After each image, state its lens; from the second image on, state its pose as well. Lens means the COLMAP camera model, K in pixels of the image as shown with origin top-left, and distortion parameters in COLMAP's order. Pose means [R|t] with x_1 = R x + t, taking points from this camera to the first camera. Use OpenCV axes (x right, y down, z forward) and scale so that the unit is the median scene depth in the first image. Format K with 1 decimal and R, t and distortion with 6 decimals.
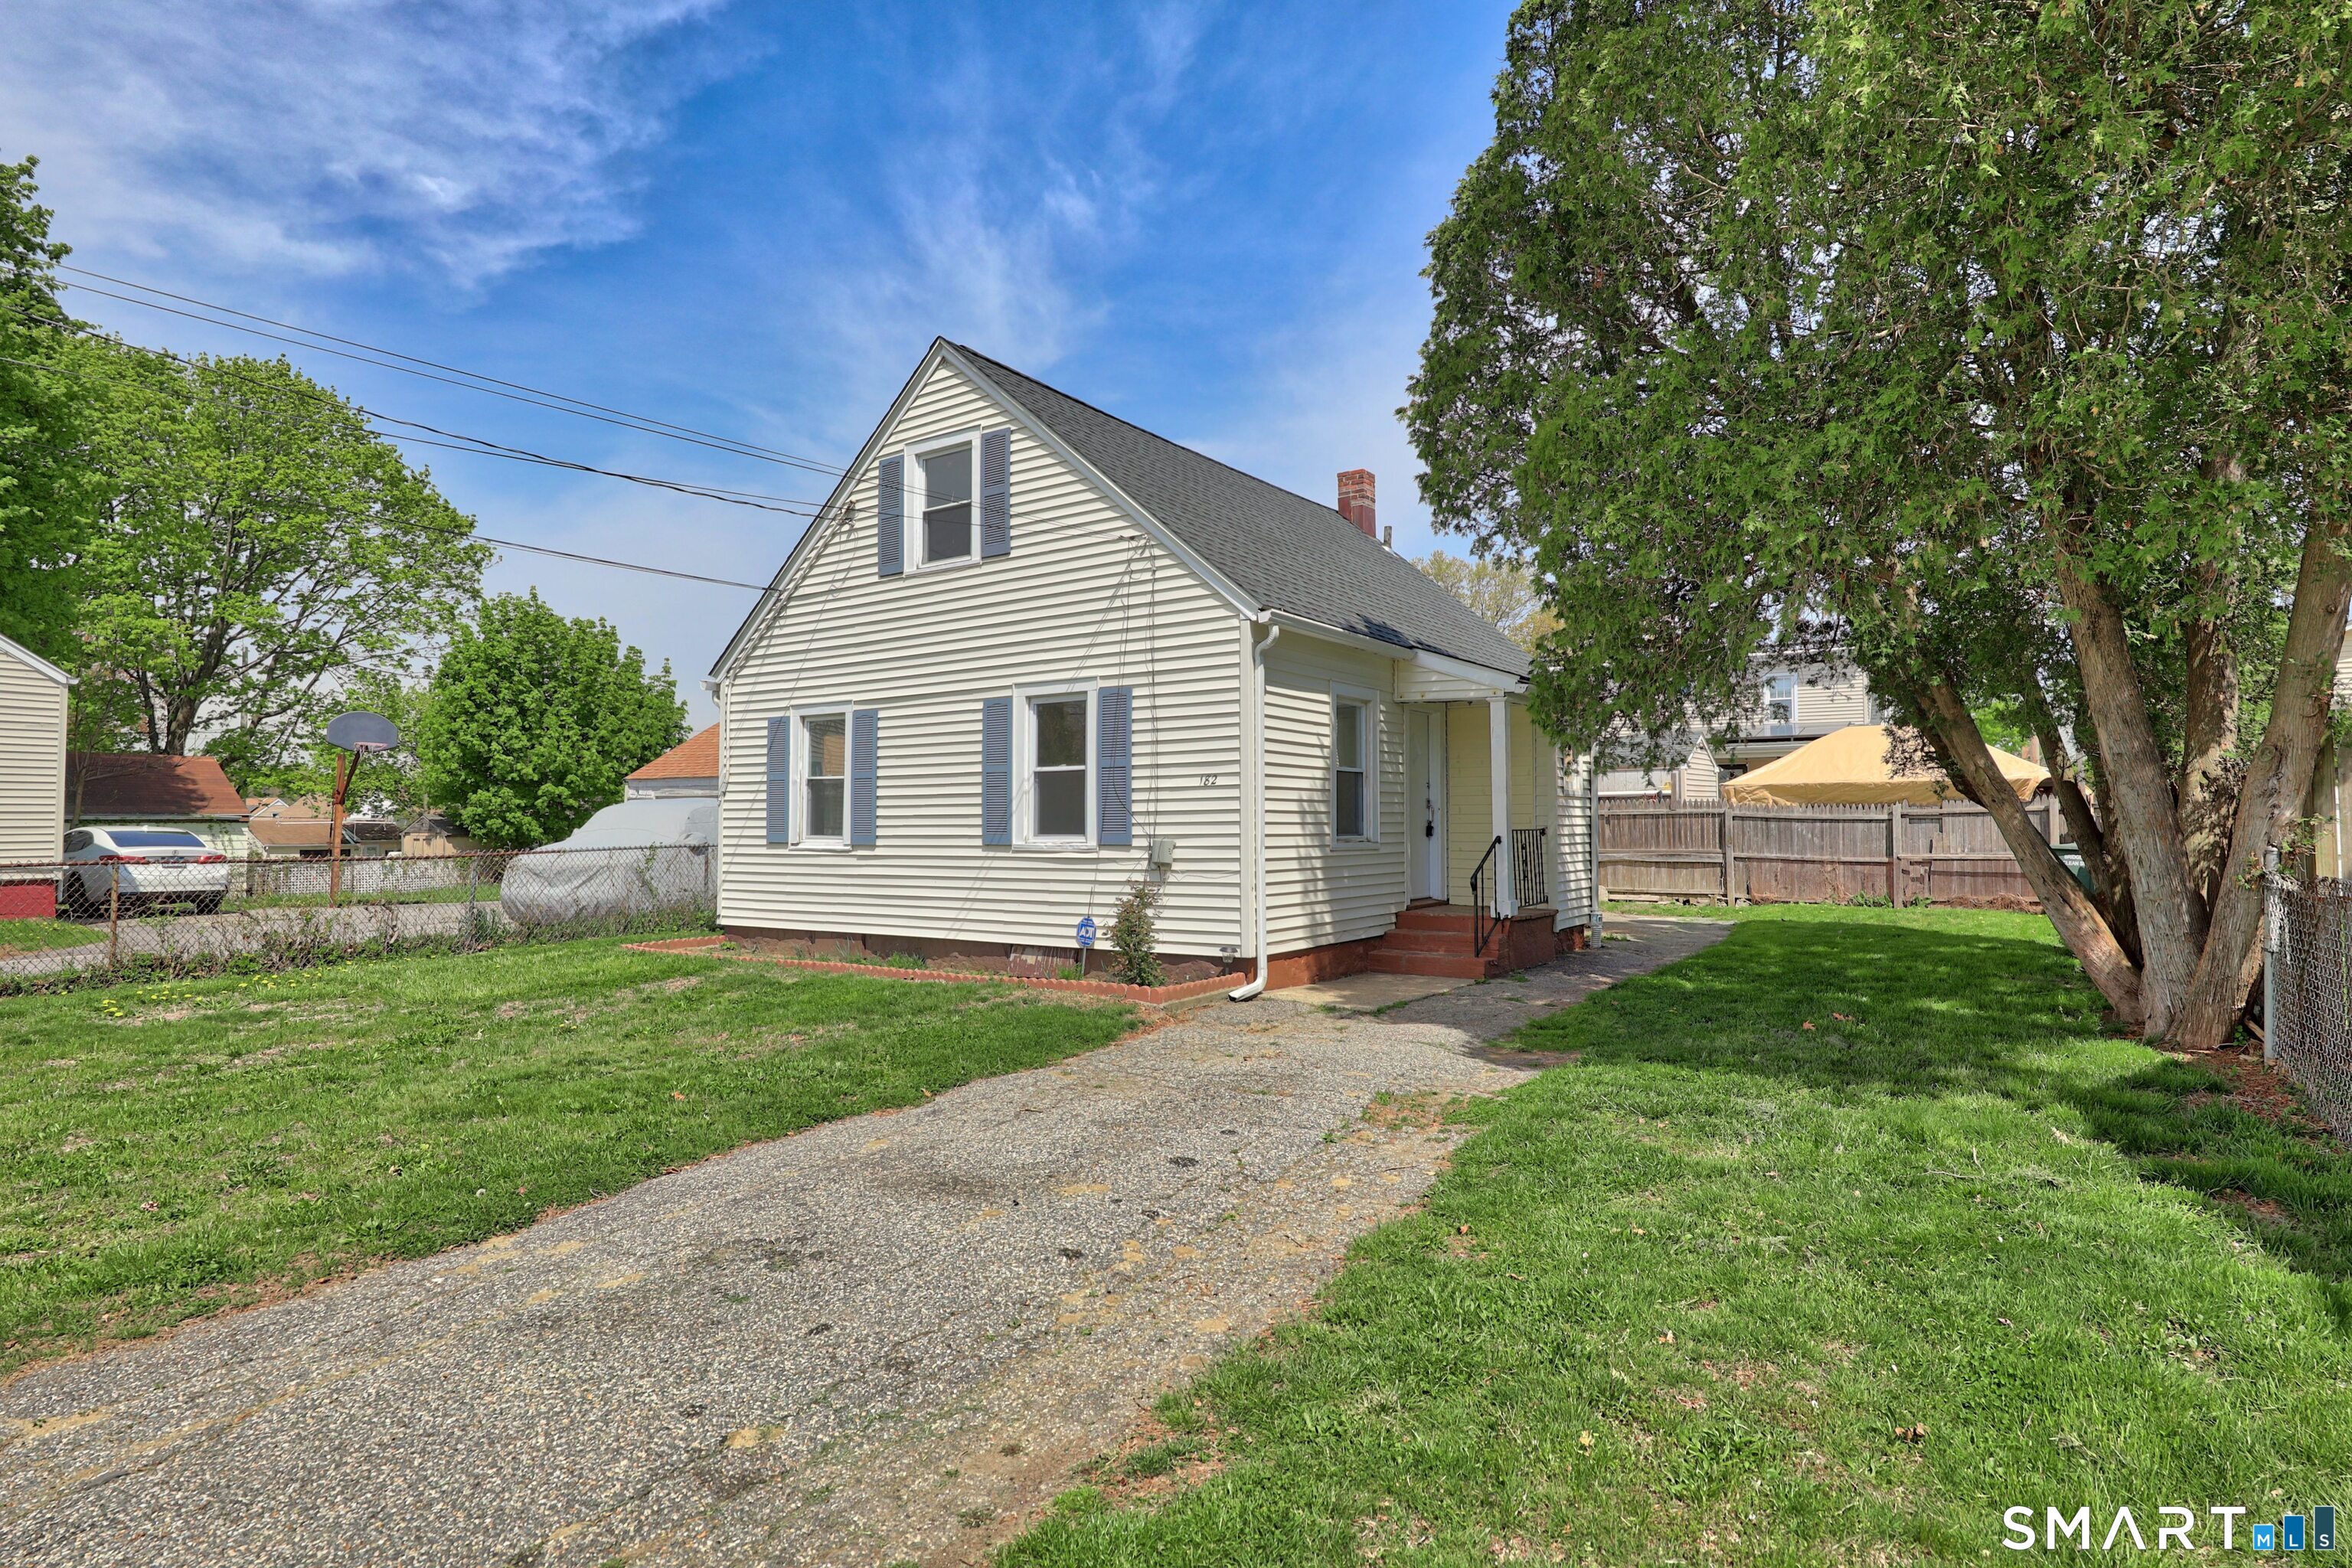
lens RADIAL K [[1263.4, 0, 1182.3], [0, 1263.4, 786.2], [0, 0, 1]] dist [0.036505, 0.000130]
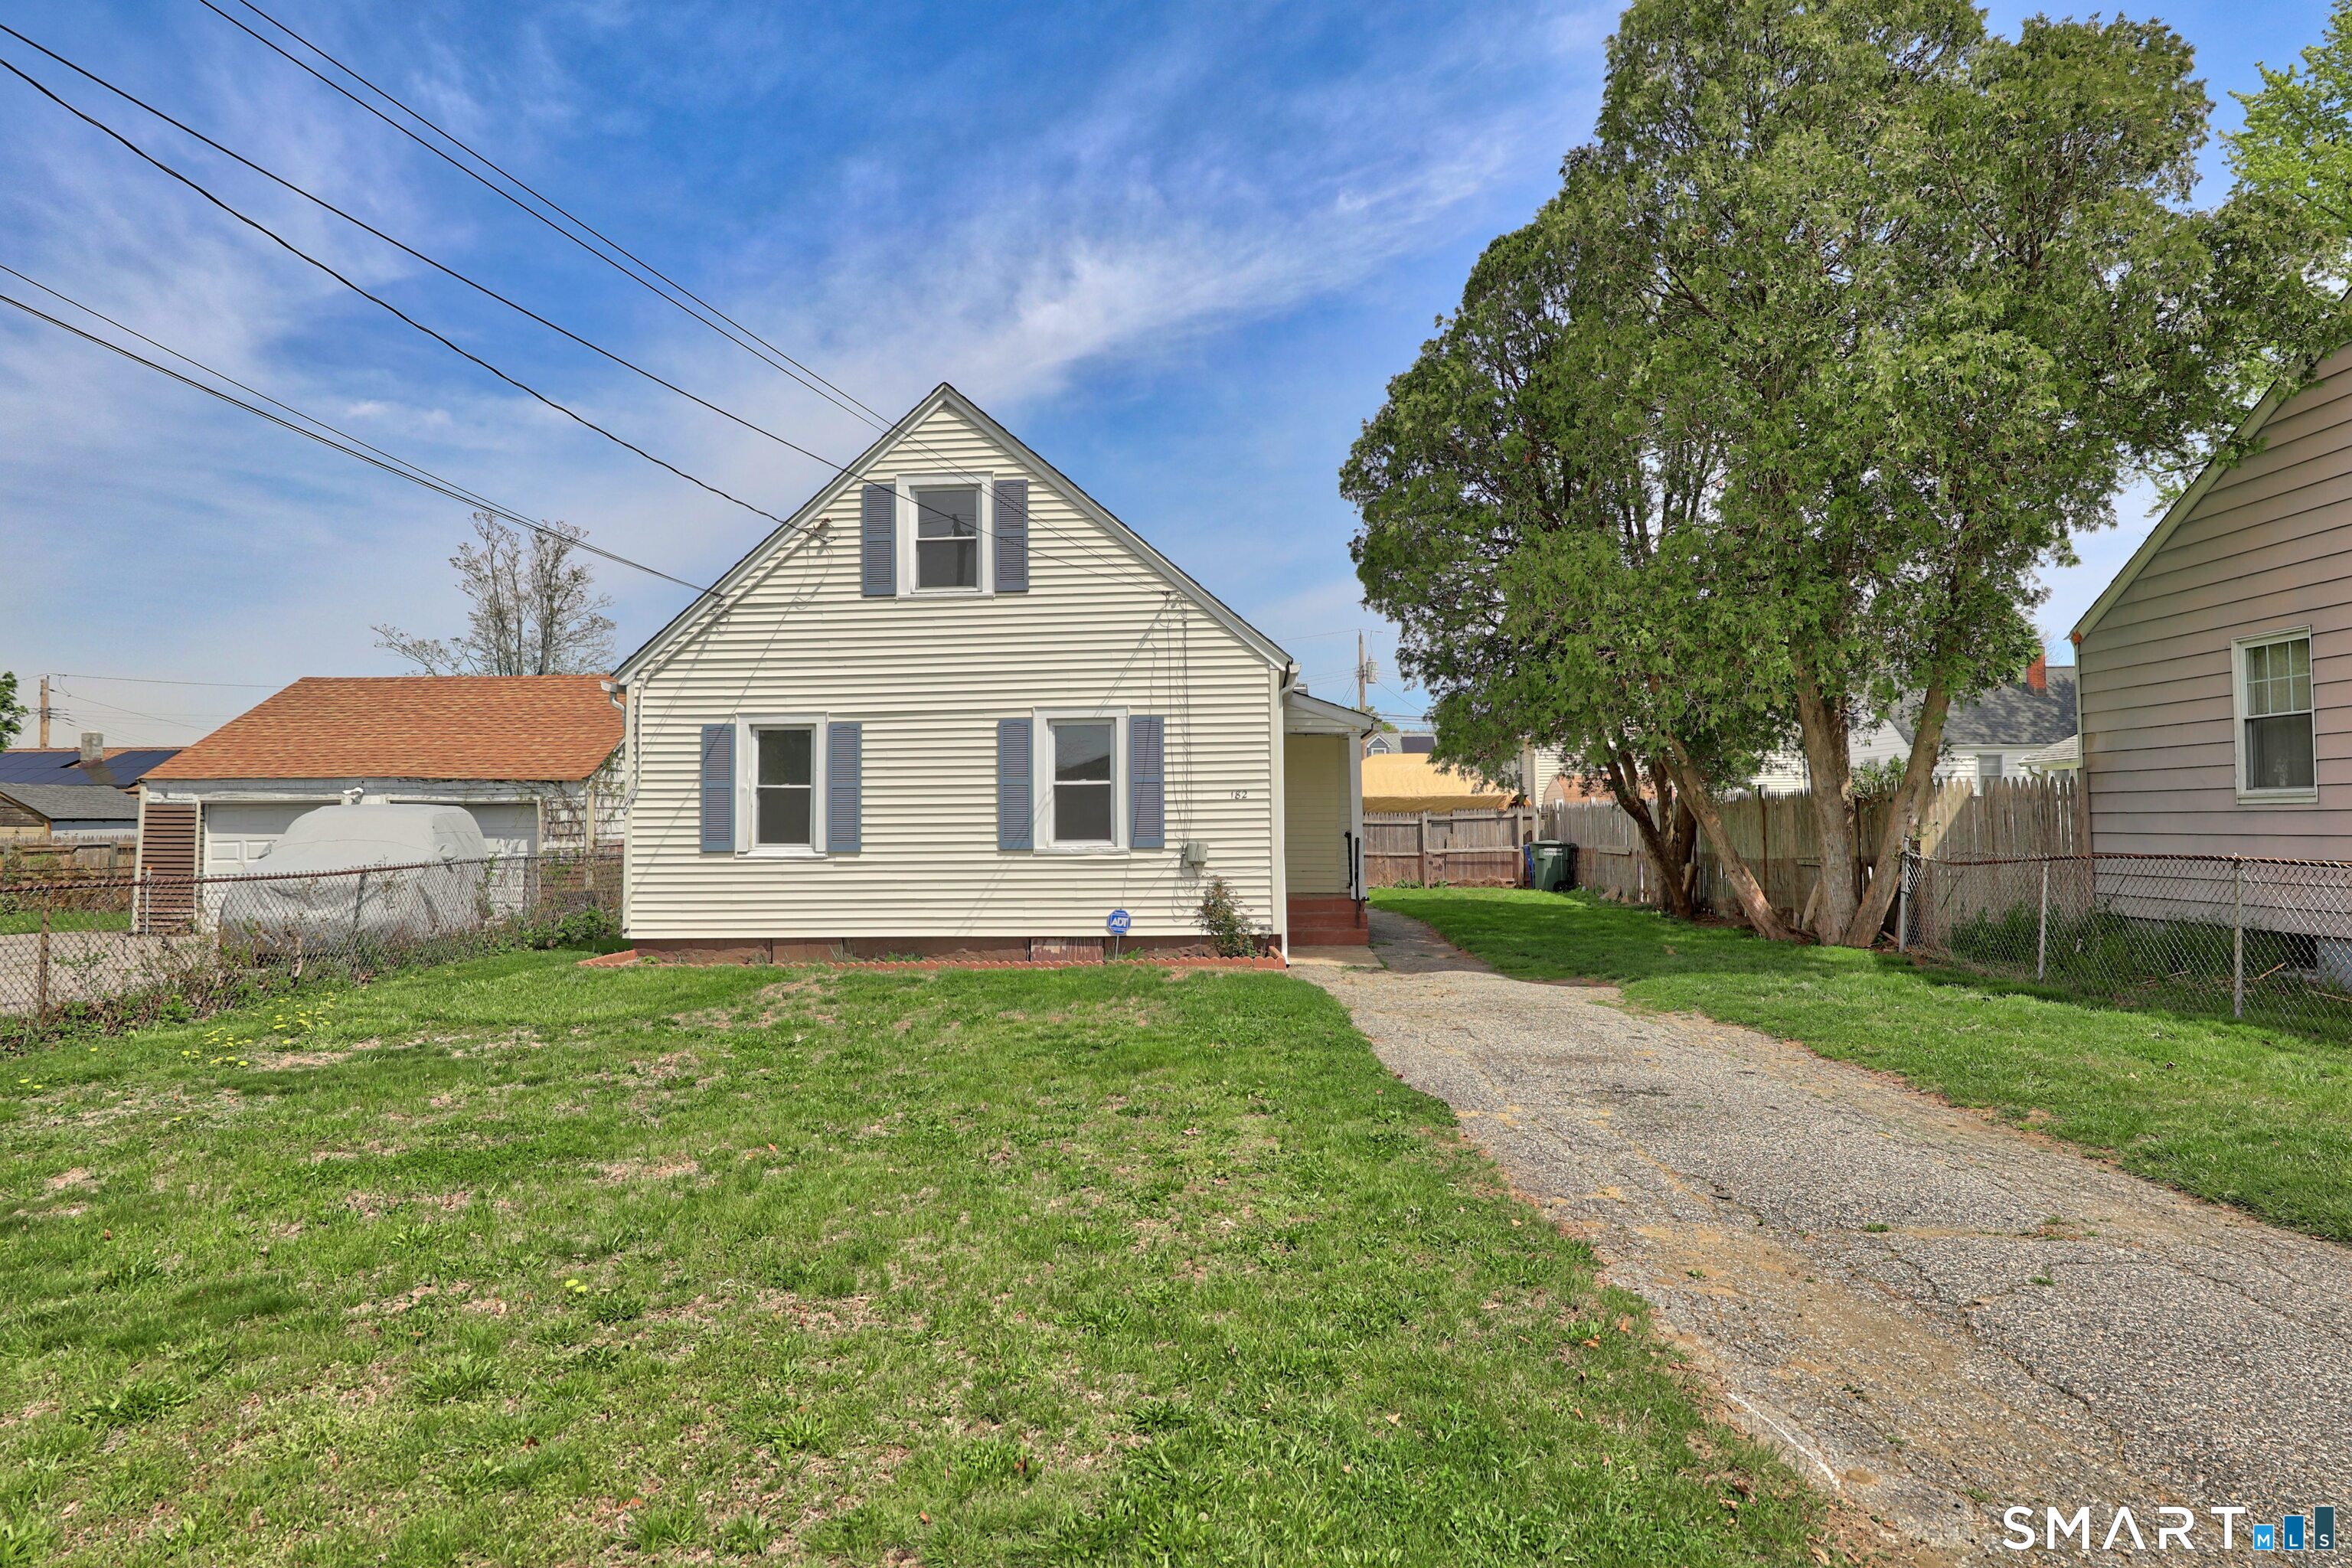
lens RADIAL K [[1333.2, 0, 1172.8], [0, 1333.2, 789.9], [0, 0, 1]] dist [0.029442, 0.000125]
pose [[0.853014, 0.009904, 0.521794, -0.636646], [-0.010078, 0.999946, -0.002505, -0.004978], [-0.521791, -0.003122, 0.853068, -0.081018]]
